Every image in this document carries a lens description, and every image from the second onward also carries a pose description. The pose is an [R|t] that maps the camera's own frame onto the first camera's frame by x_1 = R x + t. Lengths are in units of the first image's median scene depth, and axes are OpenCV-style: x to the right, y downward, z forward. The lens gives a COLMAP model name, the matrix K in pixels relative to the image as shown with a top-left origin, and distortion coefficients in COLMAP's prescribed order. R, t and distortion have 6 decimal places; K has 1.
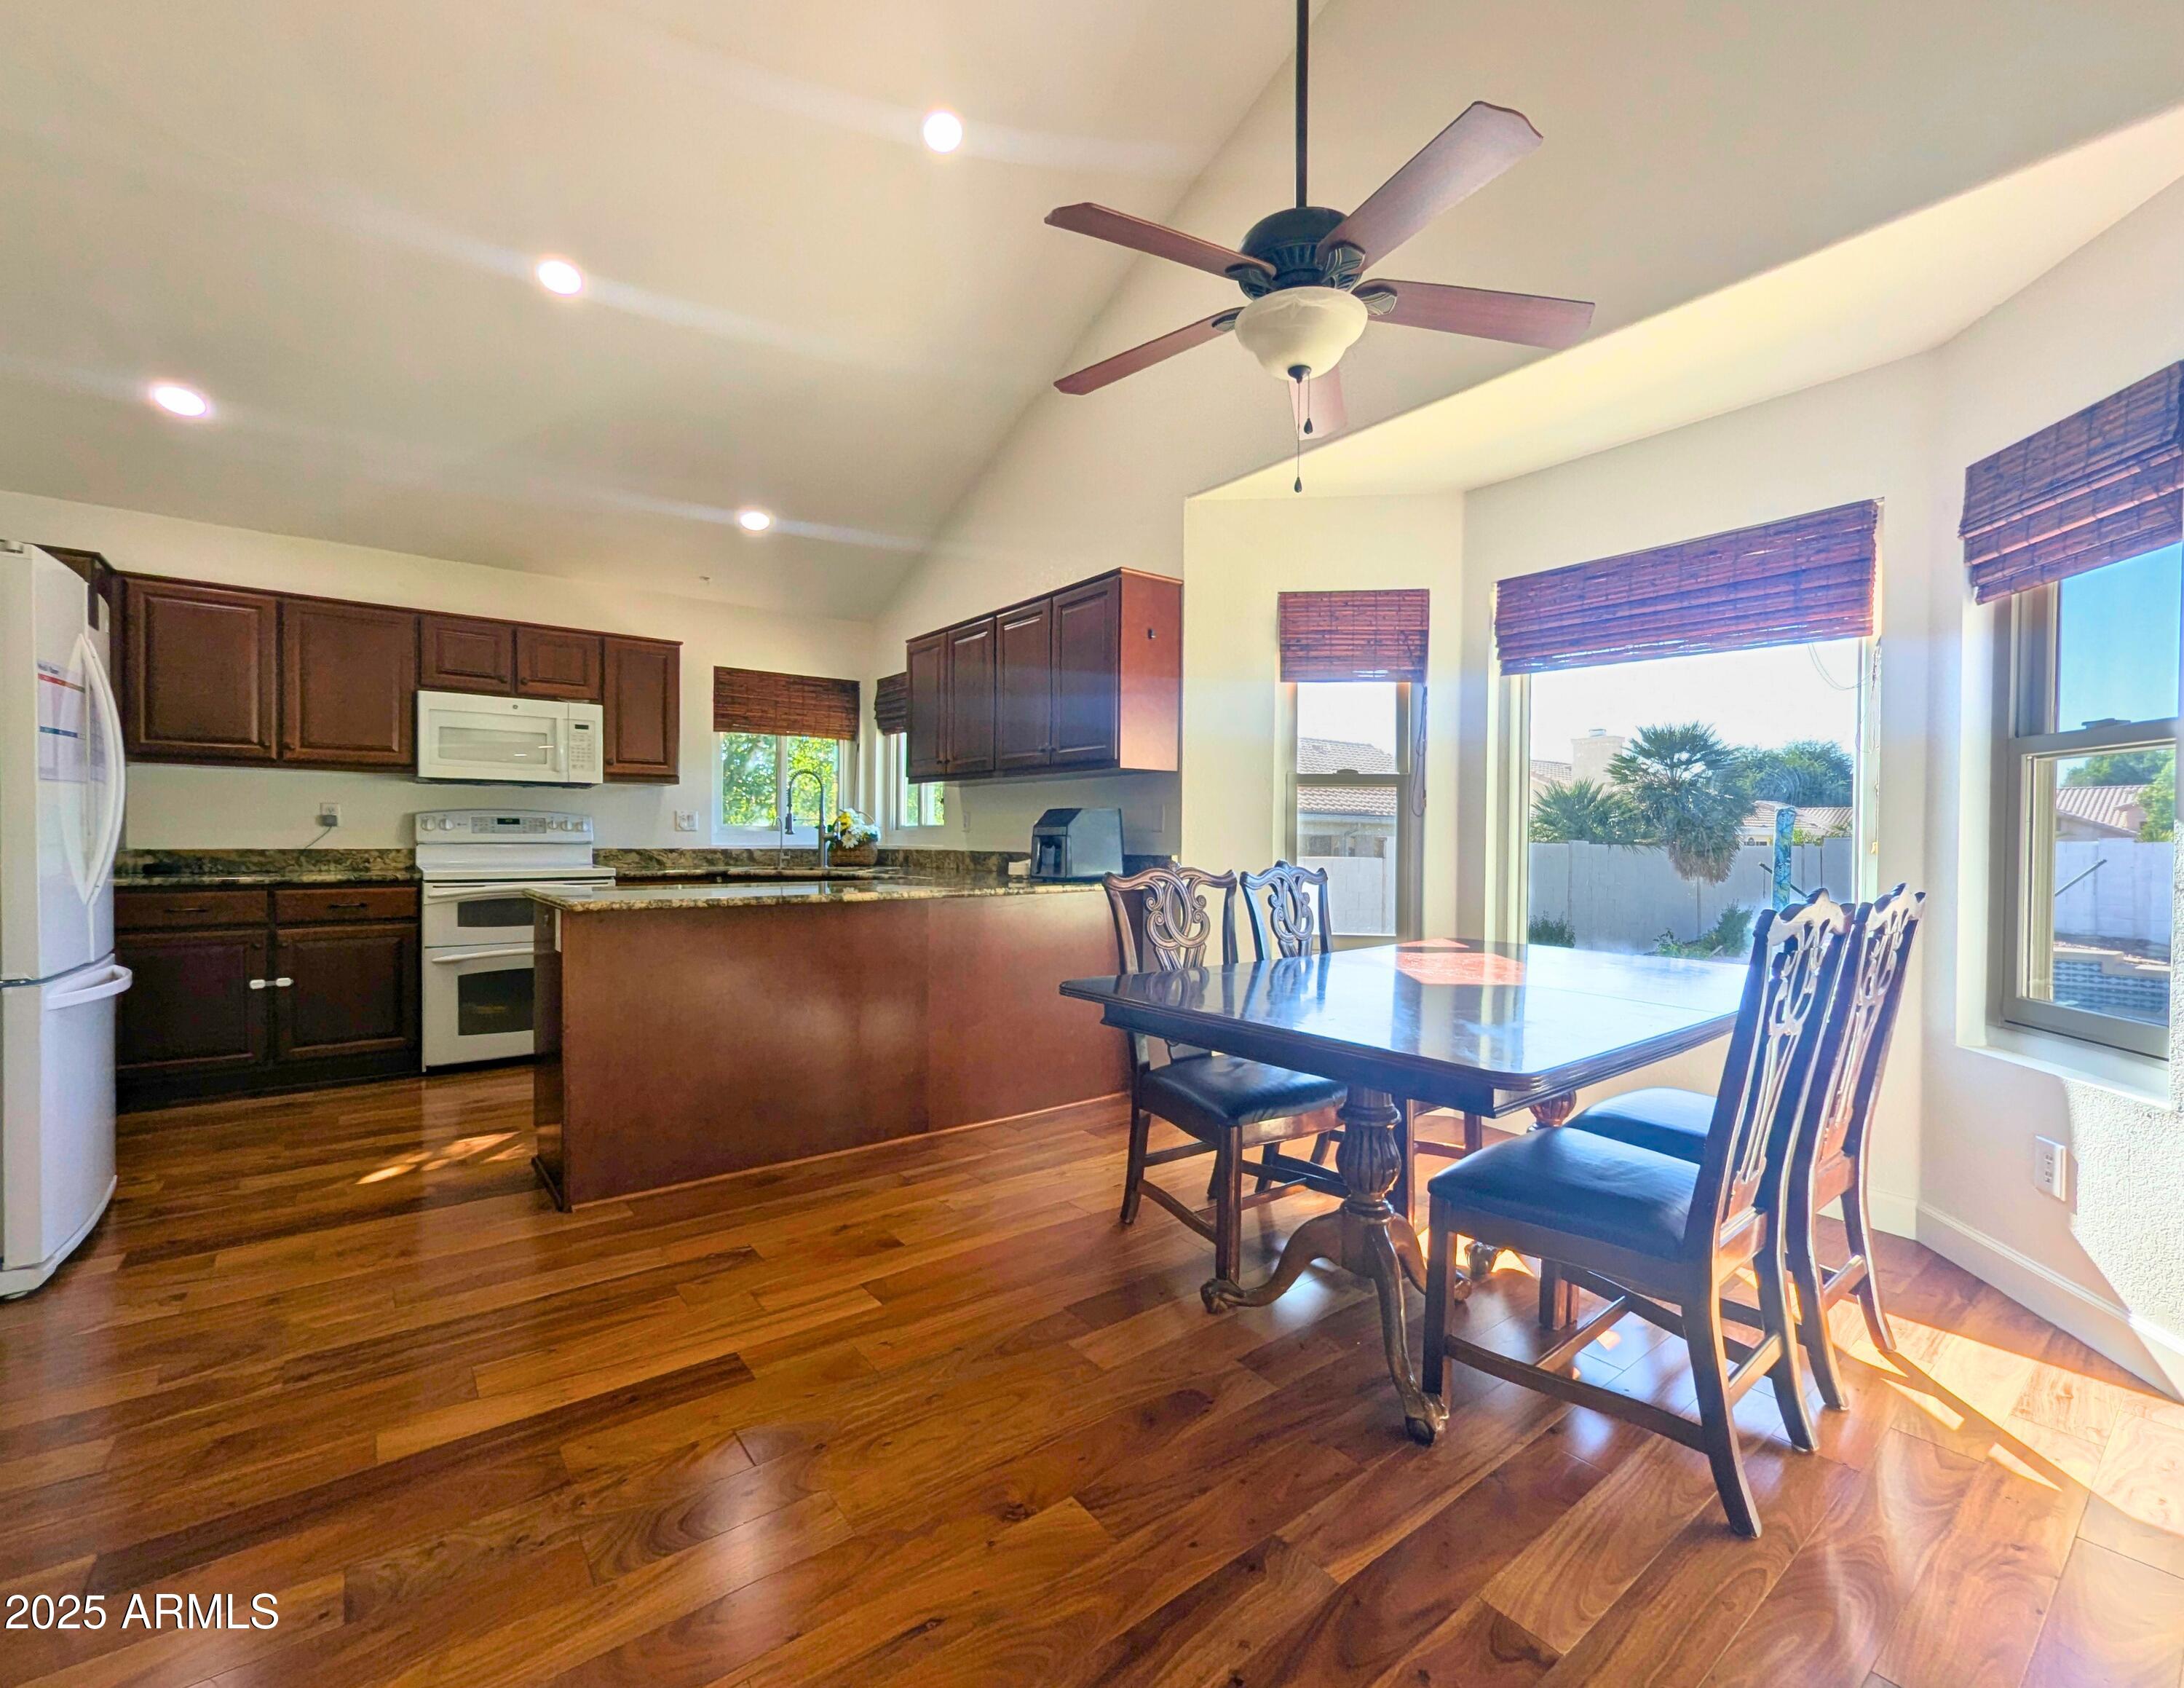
lens RADIAL K [[1018.5, 0, 1098.2], [0, 1018.5, 834.4], [0, 0, 1]] dist [0.003310, -0.002908]
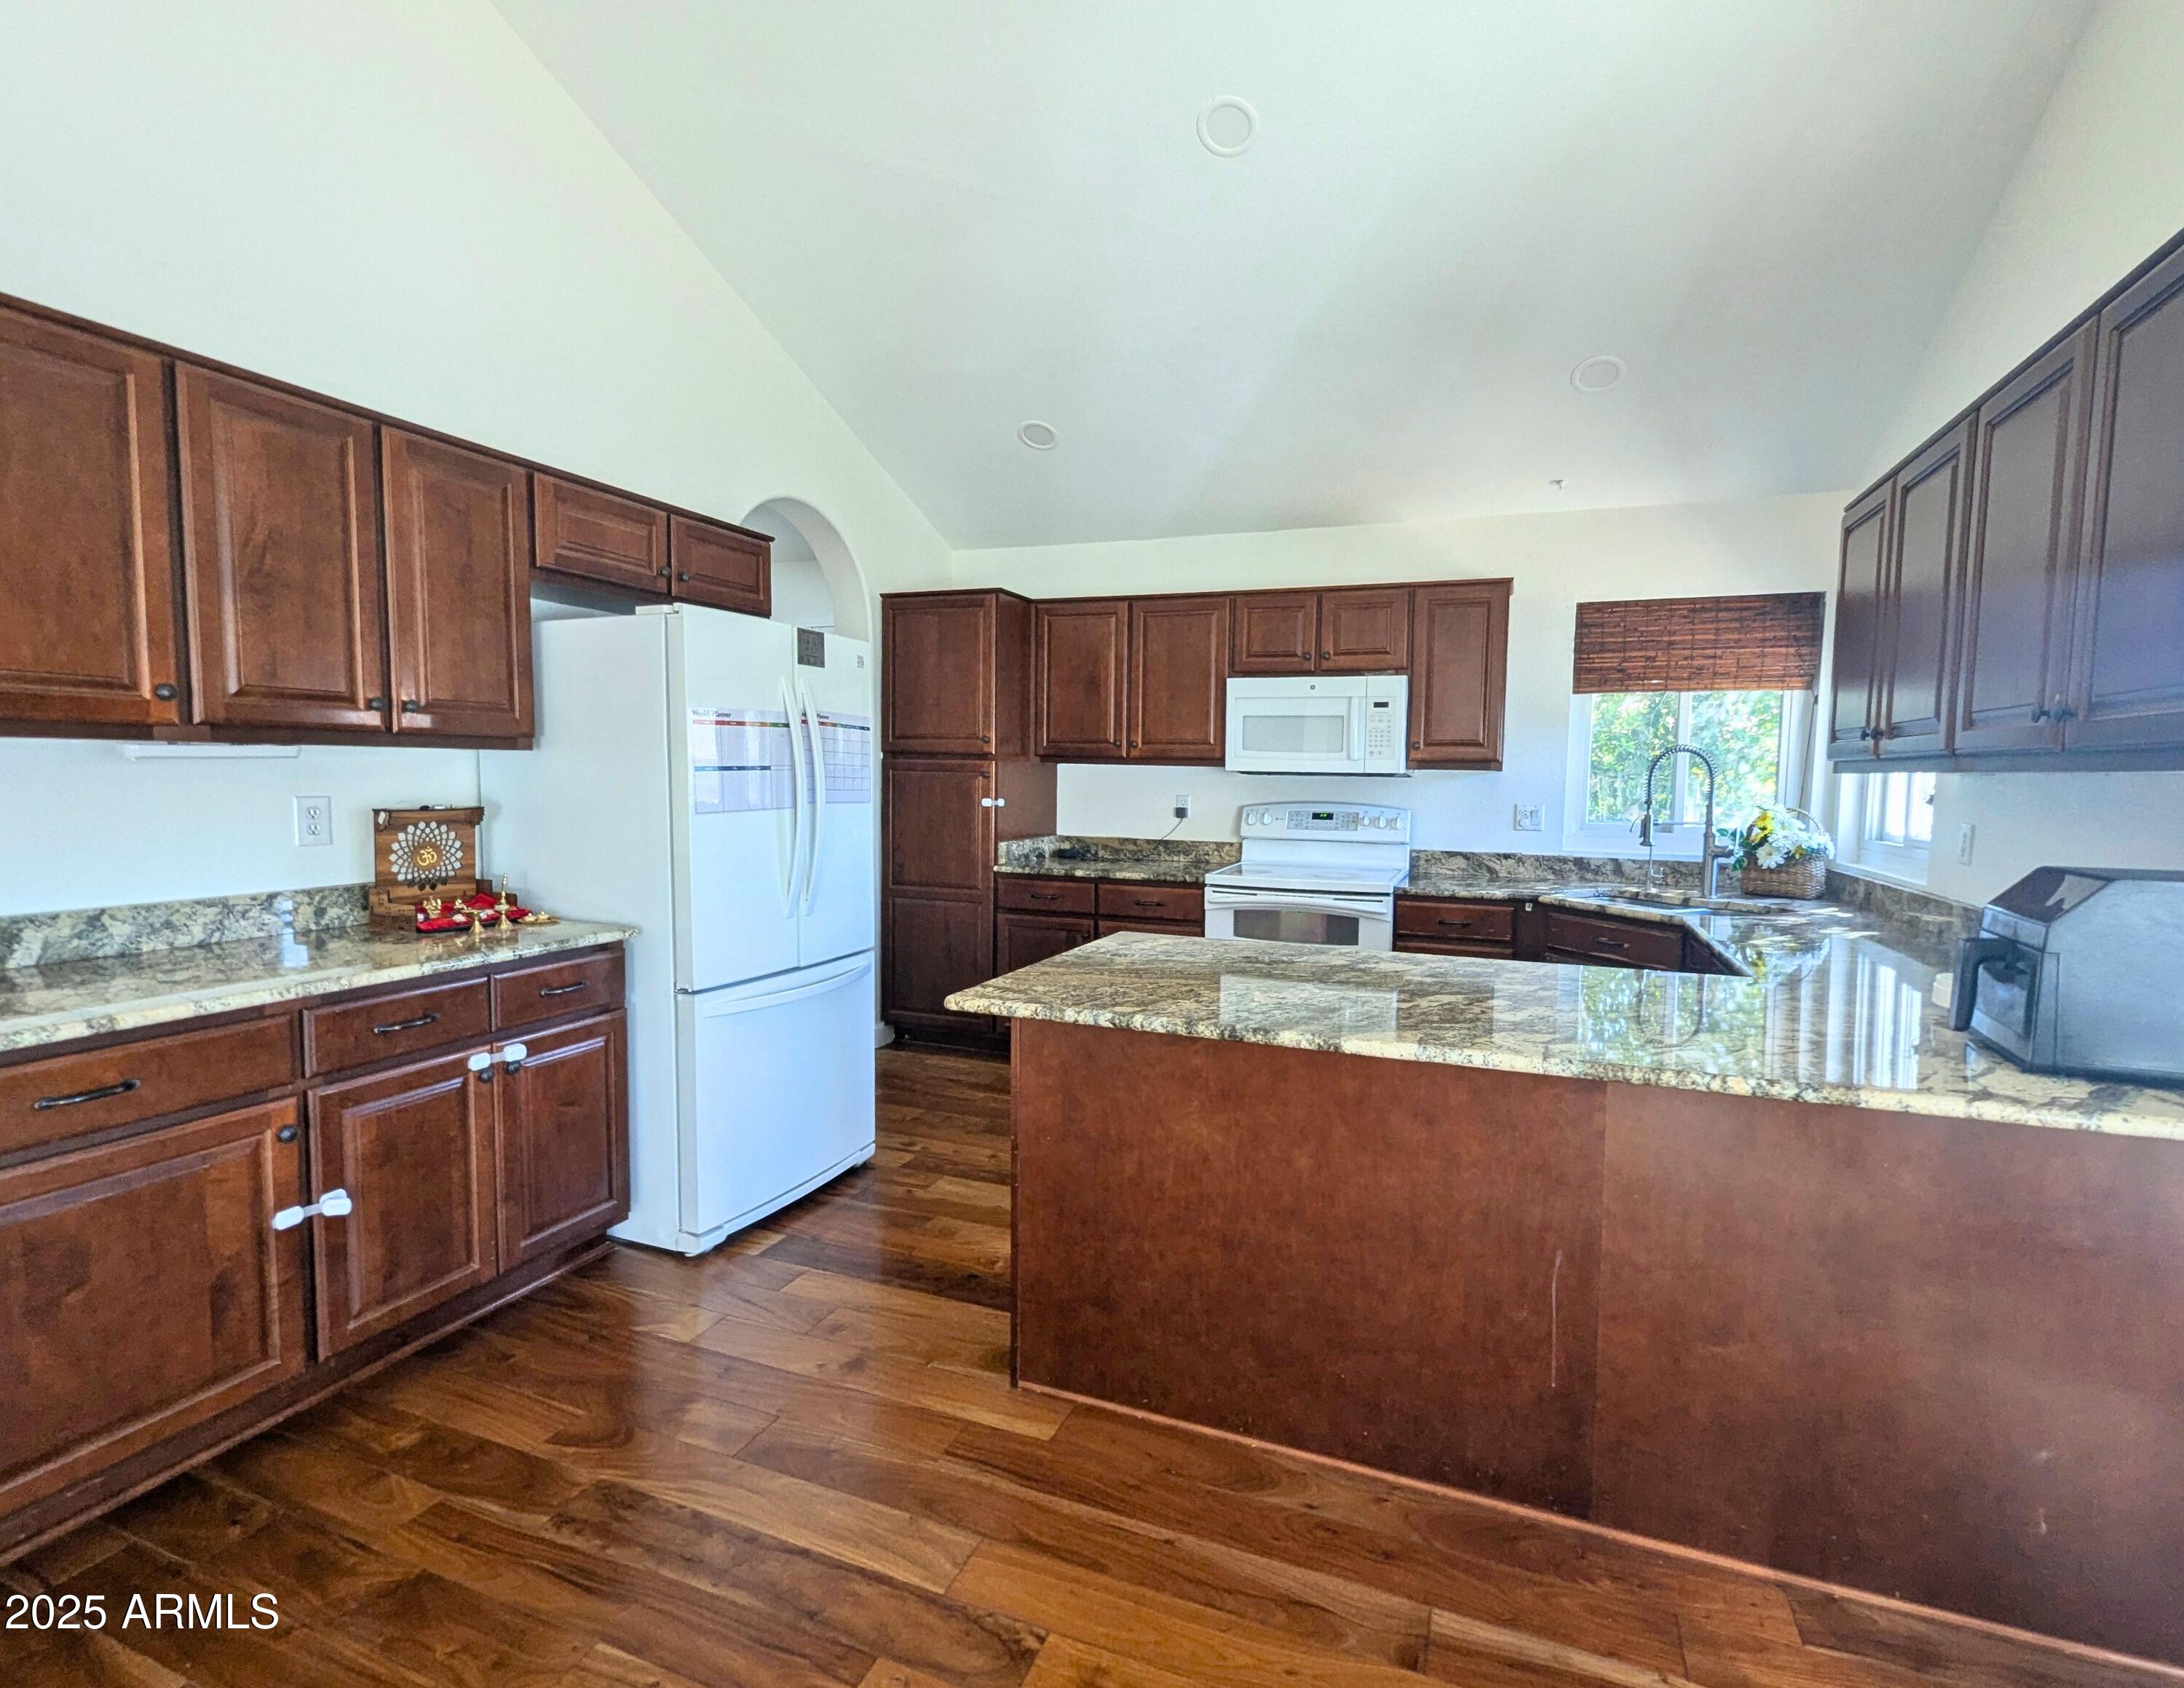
lens RADIAL K [[1018.5, 0, 1093.9], [0, 1018.5, 851.5], [0, 0, 1]] dist [0.003310, -0.002908]
pose [[0.530126, 0.059444, -0.845832, 0.069190], [-0.002503, 0.997645, 0.068545, -0.042746], [0.847915, -0.034220, 0.529027, 0.362992]]
